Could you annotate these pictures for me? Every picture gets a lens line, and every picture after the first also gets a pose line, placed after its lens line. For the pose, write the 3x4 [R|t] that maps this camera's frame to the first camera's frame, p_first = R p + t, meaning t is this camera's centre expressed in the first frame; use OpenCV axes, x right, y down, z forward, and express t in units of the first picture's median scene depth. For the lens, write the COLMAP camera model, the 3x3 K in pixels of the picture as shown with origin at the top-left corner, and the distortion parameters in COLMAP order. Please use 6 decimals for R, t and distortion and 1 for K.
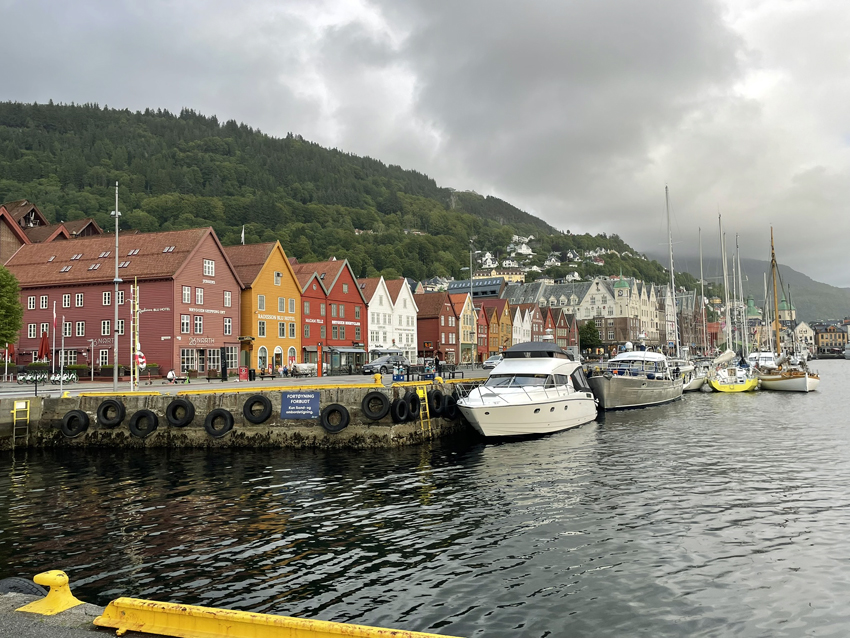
lens RADIAL K [[696.2, 0, 436.7], [0, 696.2, 320.2], [0, 0, 1]] dist [0.093105, -0.140385]
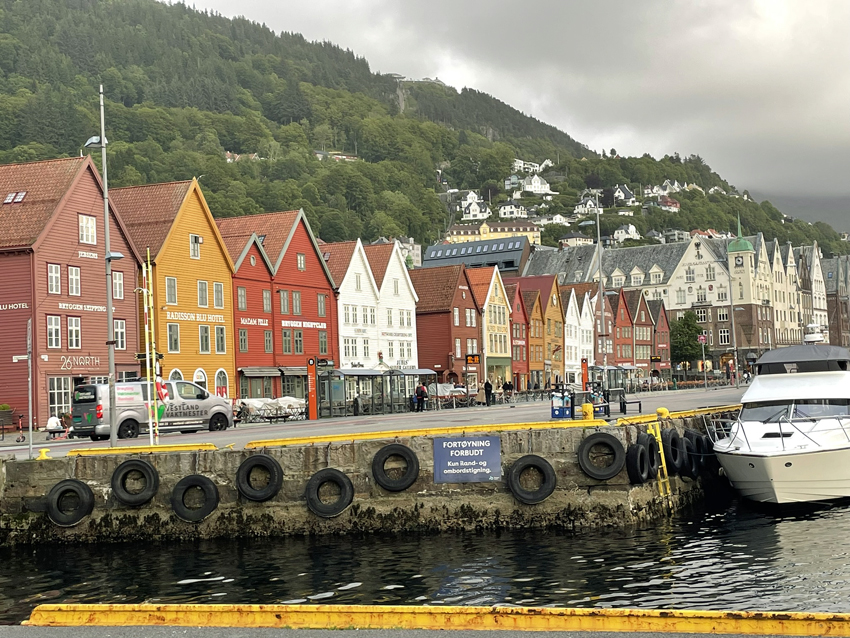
lens RADIAL K [[1287.6, 0, 425.0], [0, 1287.6, 319.0], [0, 0, 1]] dist [0.162606, -0.510752]
pose [[0.997544, -0.022211, 0.066433, -0.095444], [0.022116, 0.999753, 0.002170, -0.000369], [-0.066465, -0.000696, 0.997789, -0.030333]]
